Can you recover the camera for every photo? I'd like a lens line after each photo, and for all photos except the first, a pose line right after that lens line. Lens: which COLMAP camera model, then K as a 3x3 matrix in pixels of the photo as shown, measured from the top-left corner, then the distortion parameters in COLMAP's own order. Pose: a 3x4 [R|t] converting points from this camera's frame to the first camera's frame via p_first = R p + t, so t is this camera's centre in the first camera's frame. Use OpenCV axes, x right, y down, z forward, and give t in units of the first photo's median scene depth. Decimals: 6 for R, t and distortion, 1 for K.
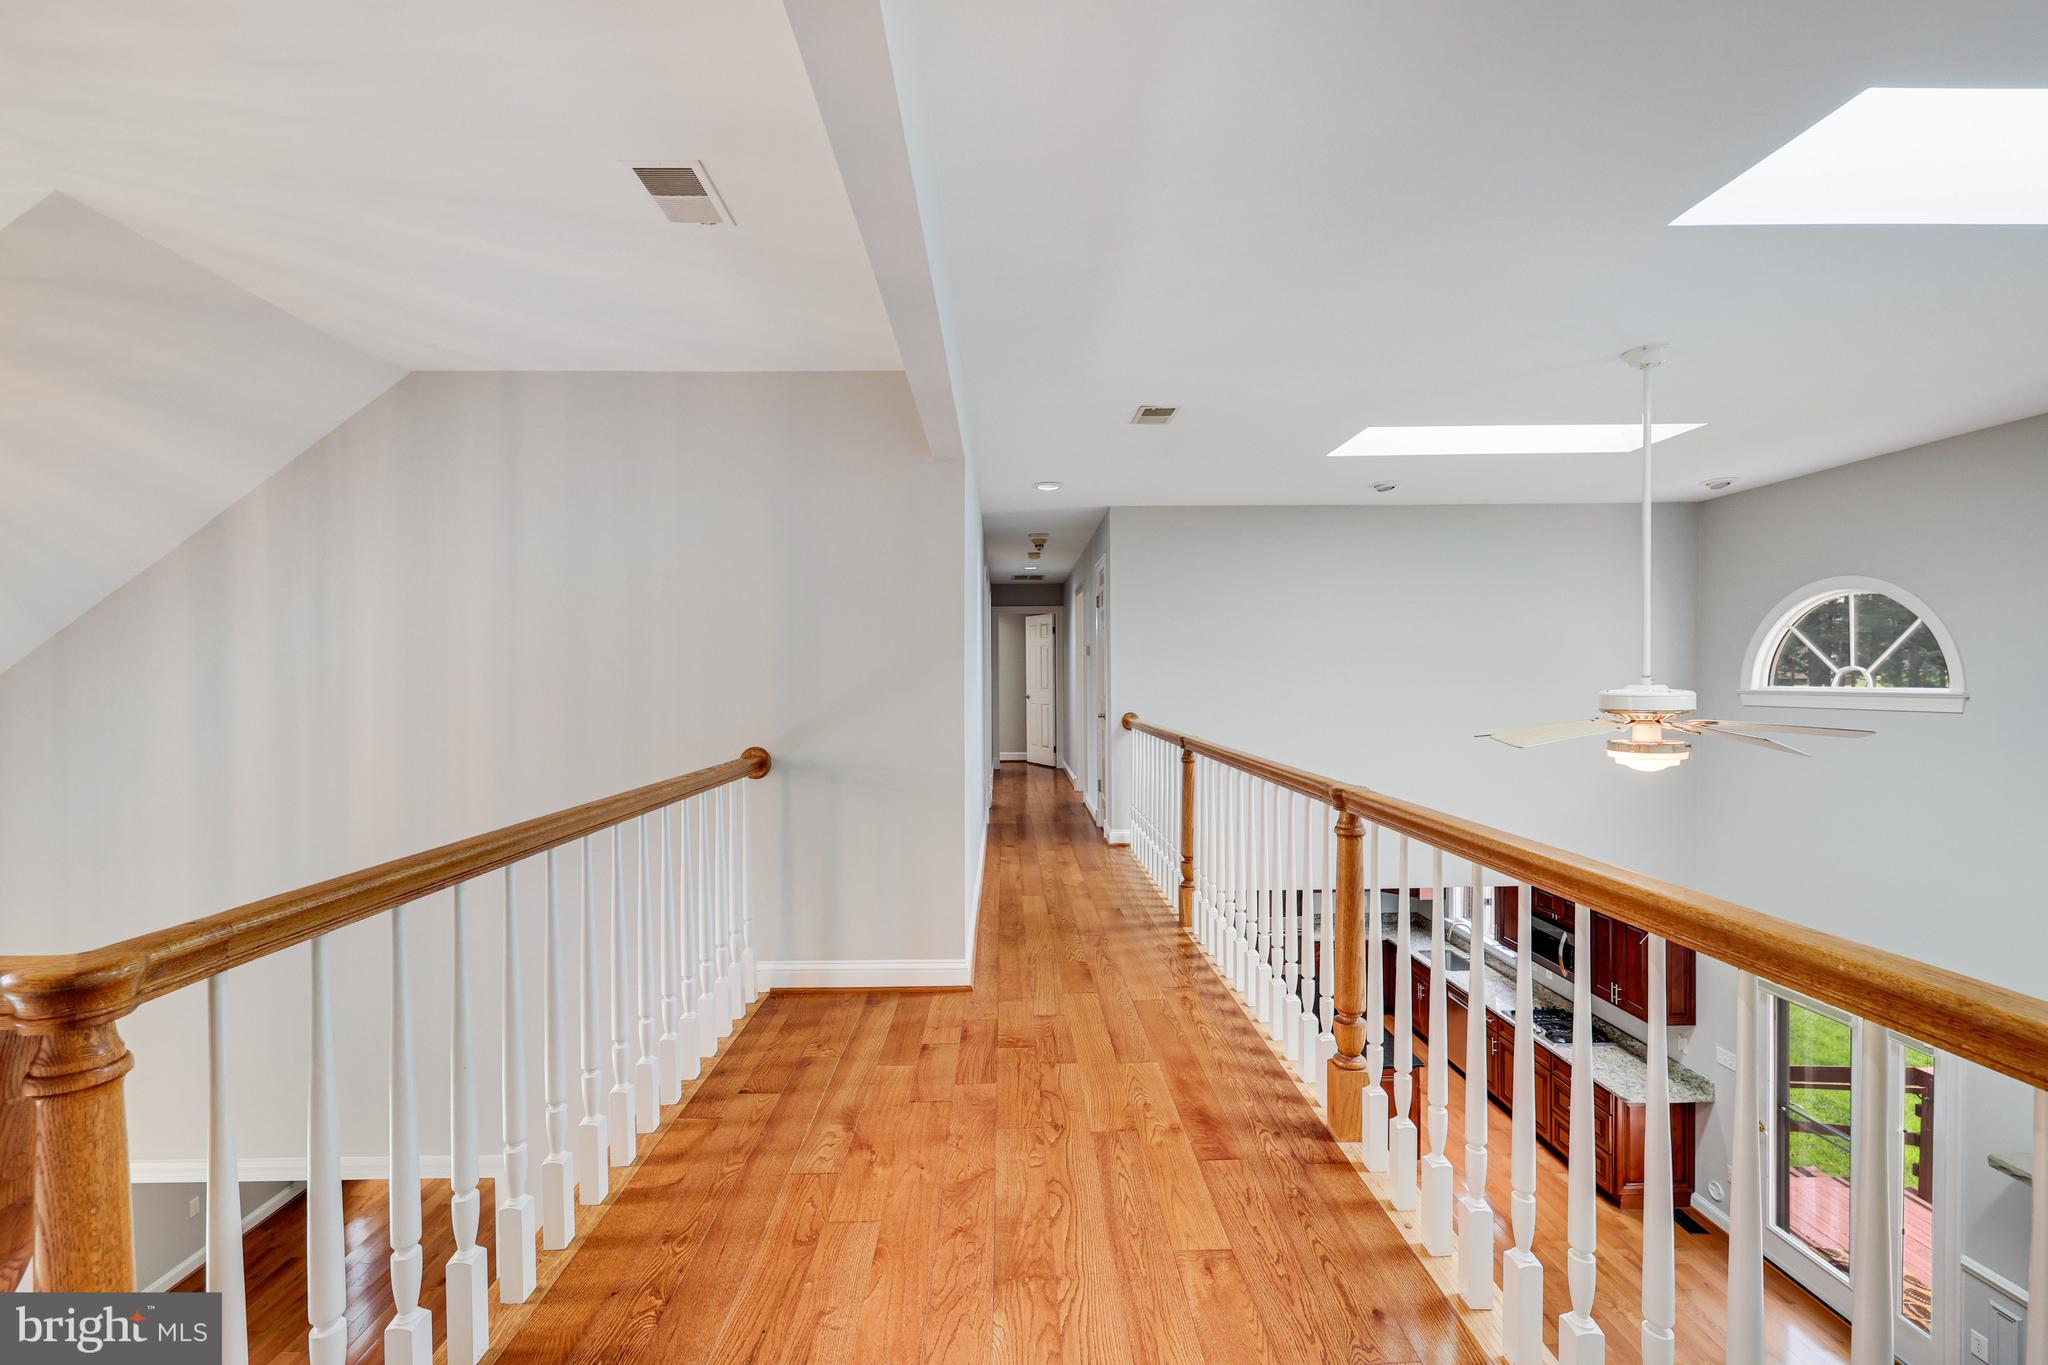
lens RADIAL K [[856.5, 0, 1023.5], [0, 856.5, 686.5], [0, 0, 1]] dist [-0.003161, -0.000104]
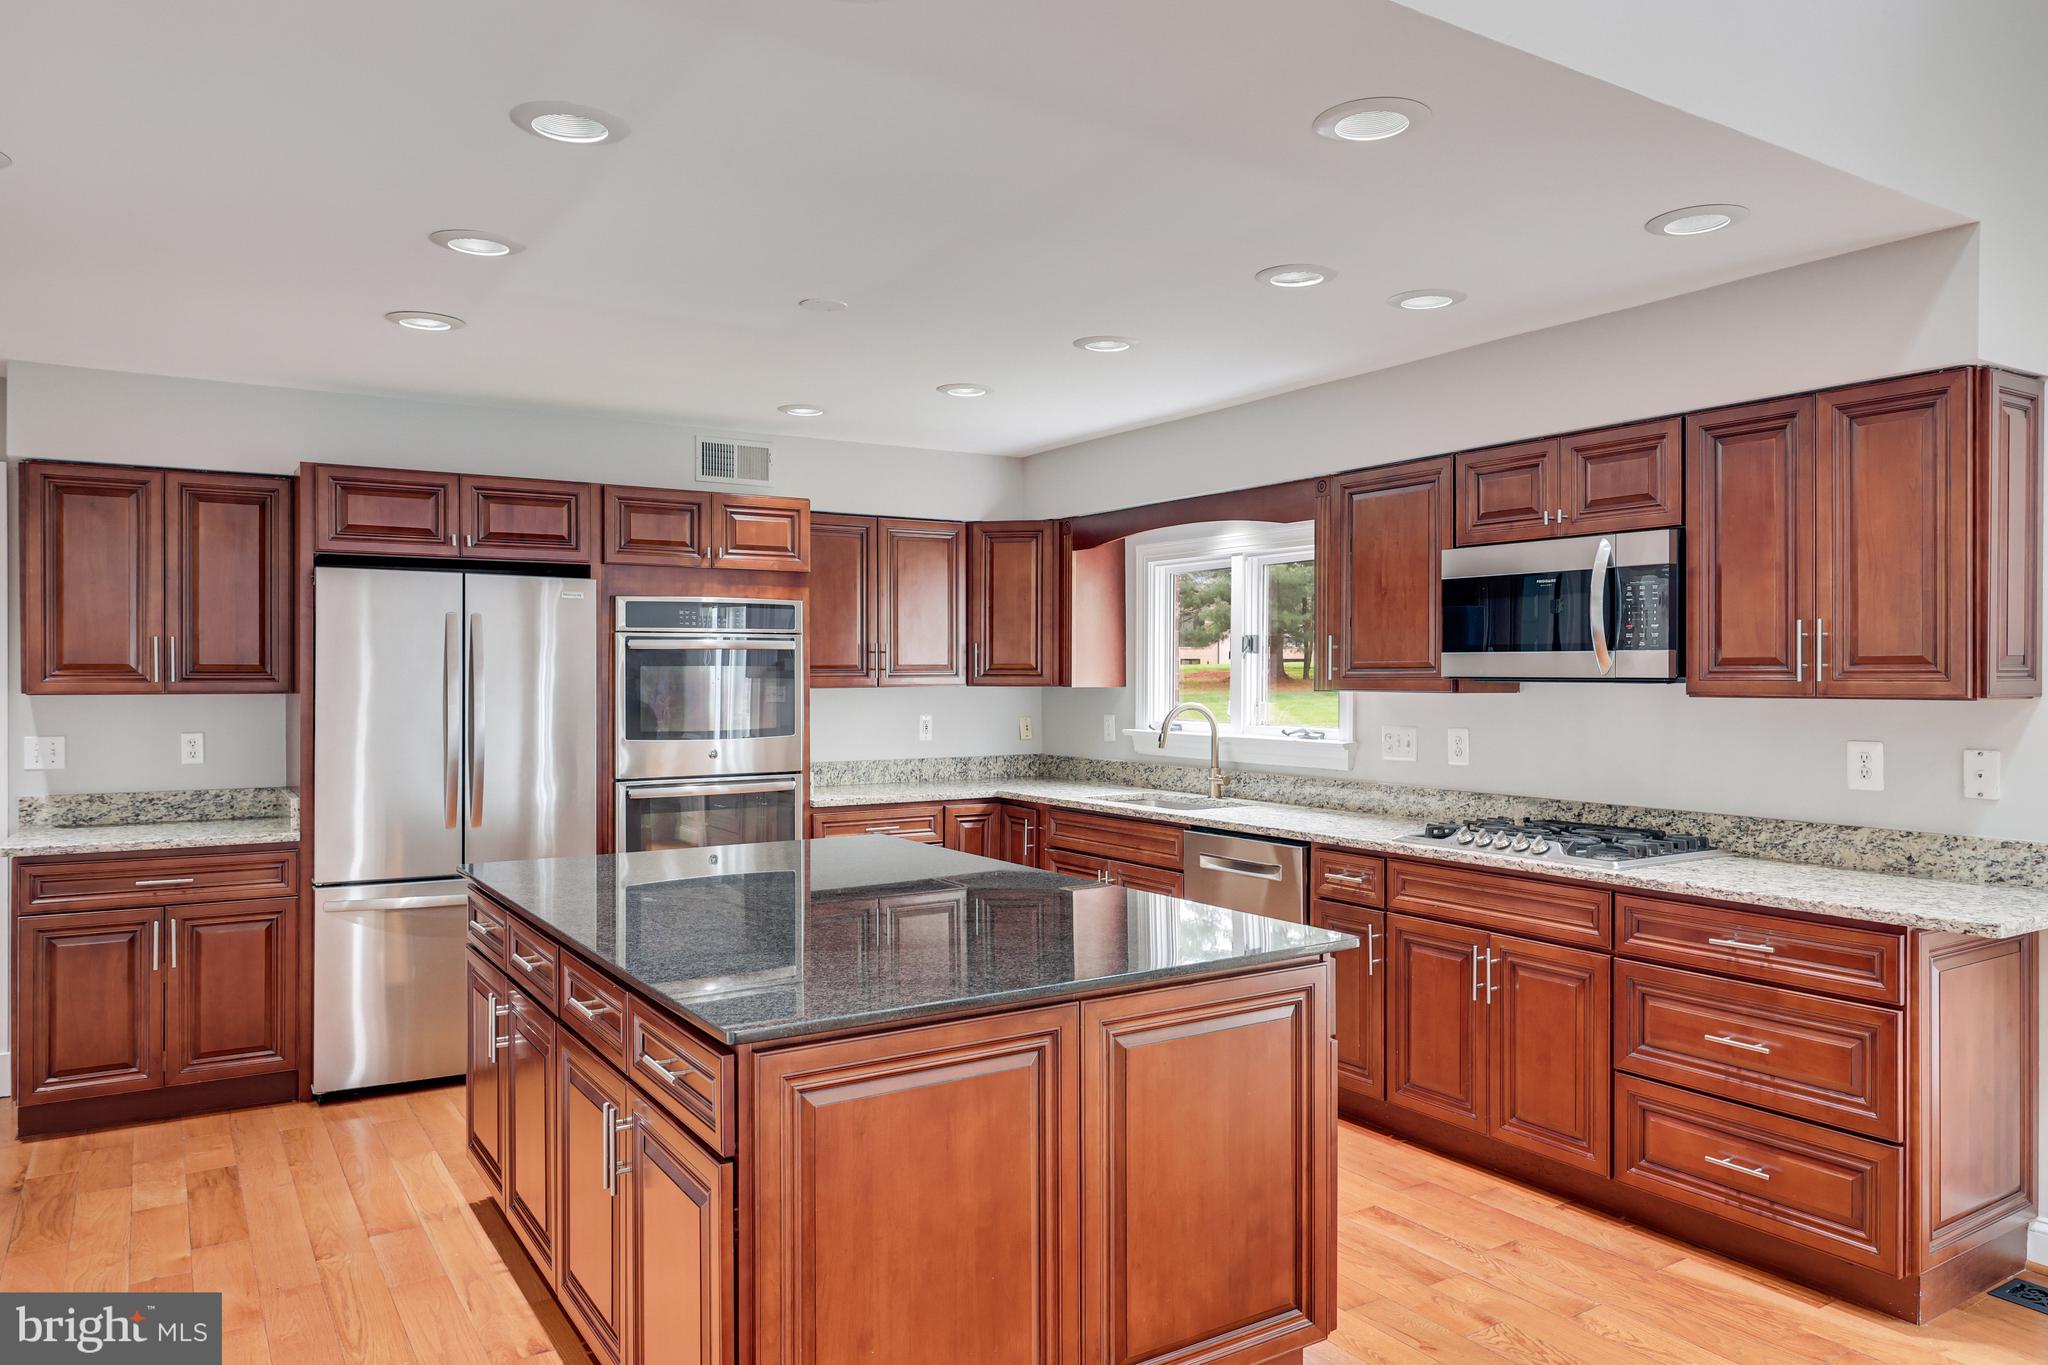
lens RADIAL K [[1358.0, 0, 1024.0], [0, 1358.0, 682.5], [0, 0, 1]] dist [0.001953, -0.000553]
pose [[0.850215, 0.005658, 0.526405, 0.197887], [-0.002017, 0.999970, -0.007491, 0.410832], [-0.526432, 0.005307, 0.850201, 0.794847]]
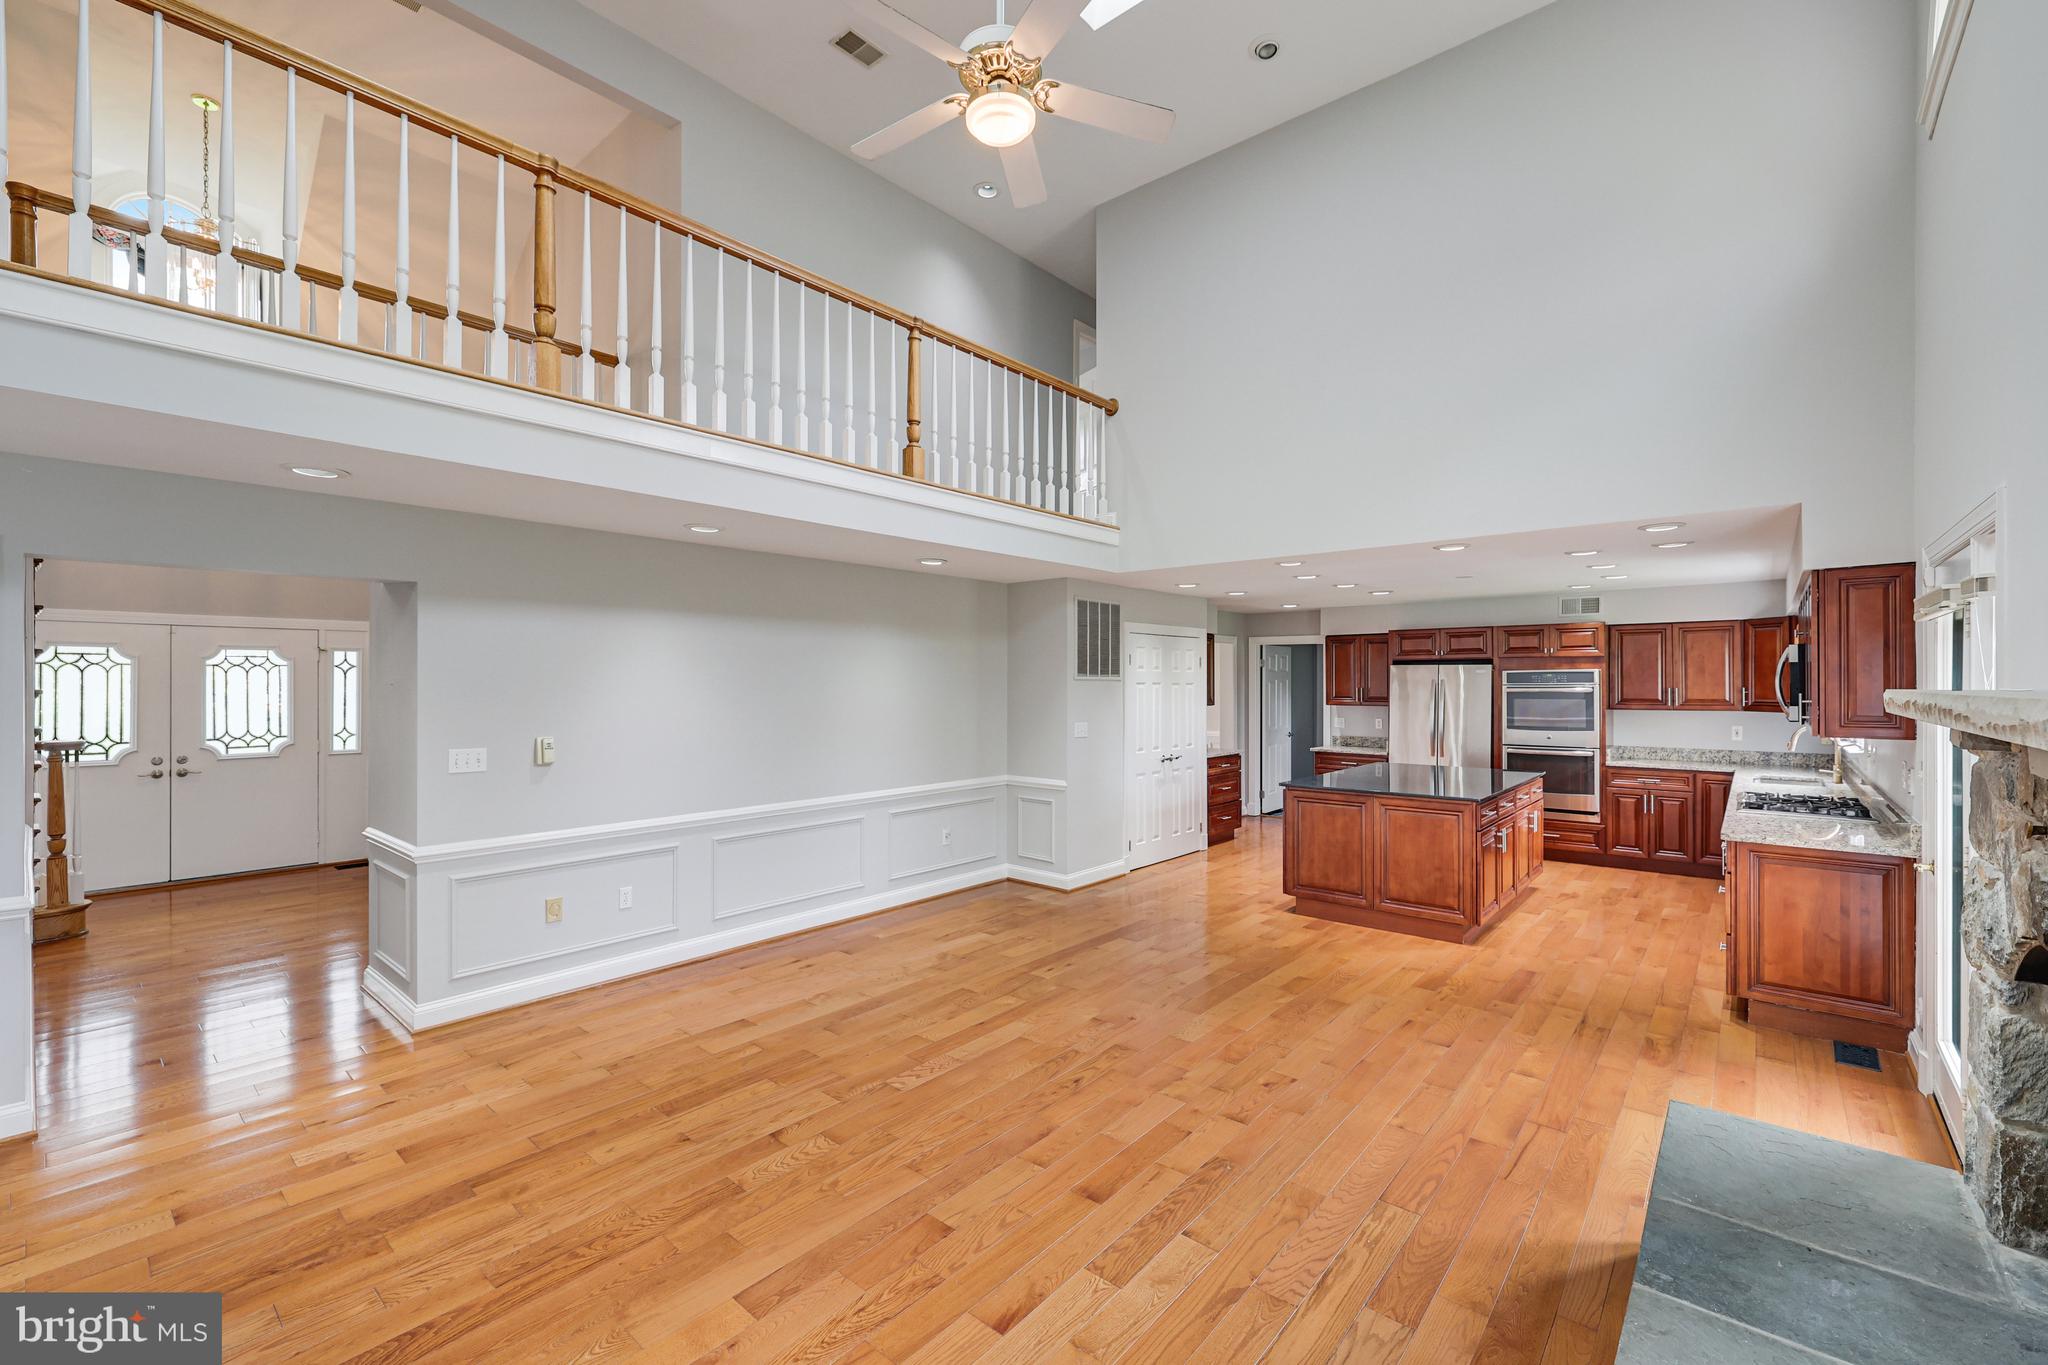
lens RADIAL K [[856.5, 0, 1023.5], [0, 856.5, 686.5], [0, 0, 1]] dist [-0.003161, -0.000104]
pose [[0.747553, 0.012313, -0.664088, 0.744891], [-0.012386, 0.999913, 0.004598, 0.379125], [0.664087, 0.004788, 0.747640, 0.169646]]
